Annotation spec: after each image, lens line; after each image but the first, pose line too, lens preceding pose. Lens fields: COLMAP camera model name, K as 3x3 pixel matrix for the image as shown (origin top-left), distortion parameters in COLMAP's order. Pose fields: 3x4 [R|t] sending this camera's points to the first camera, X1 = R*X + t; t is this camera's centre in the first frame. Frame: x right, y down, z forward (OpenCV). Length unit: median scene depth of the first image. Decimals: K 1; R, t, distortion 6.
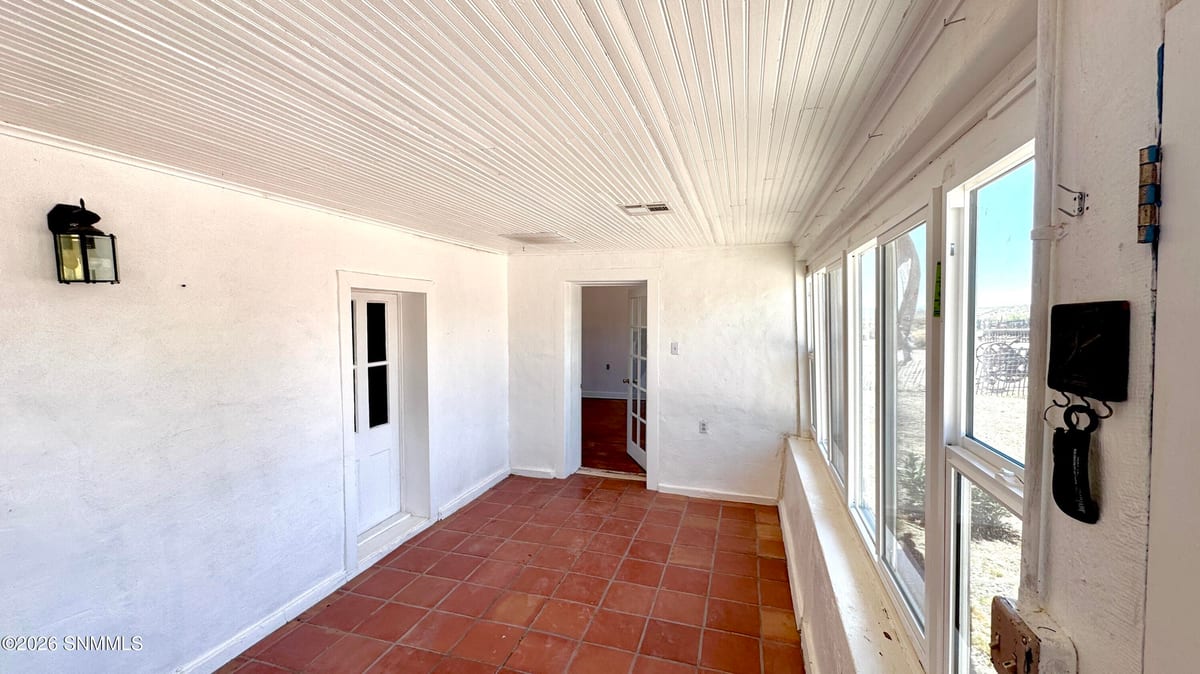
lens RADIAL K [[478.9, 0, 600.0], [0, 478.9, 337.0], [0, 0, 1]] dist [-0.000945, -0.000095]
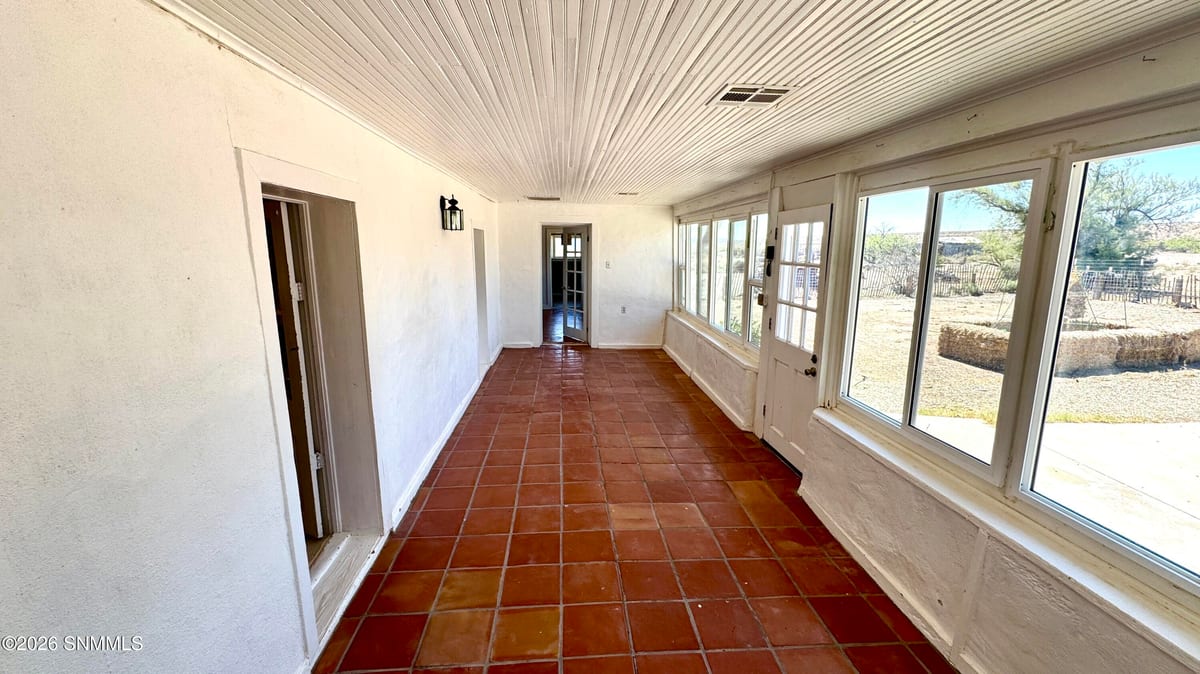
lens RADIAL K [[478.9, 0, 600.0], [0, 478.9, 337.0], [0, 0, 1]] dist [-0.000945, -0.000095]
pose [[0.930914, -0.059478, 0.360363, -0.533922], [0.006649, 0.989248, 0.146099, 0.030199], [-0.365178, -0.133610, 0.921300, -0.643444]]
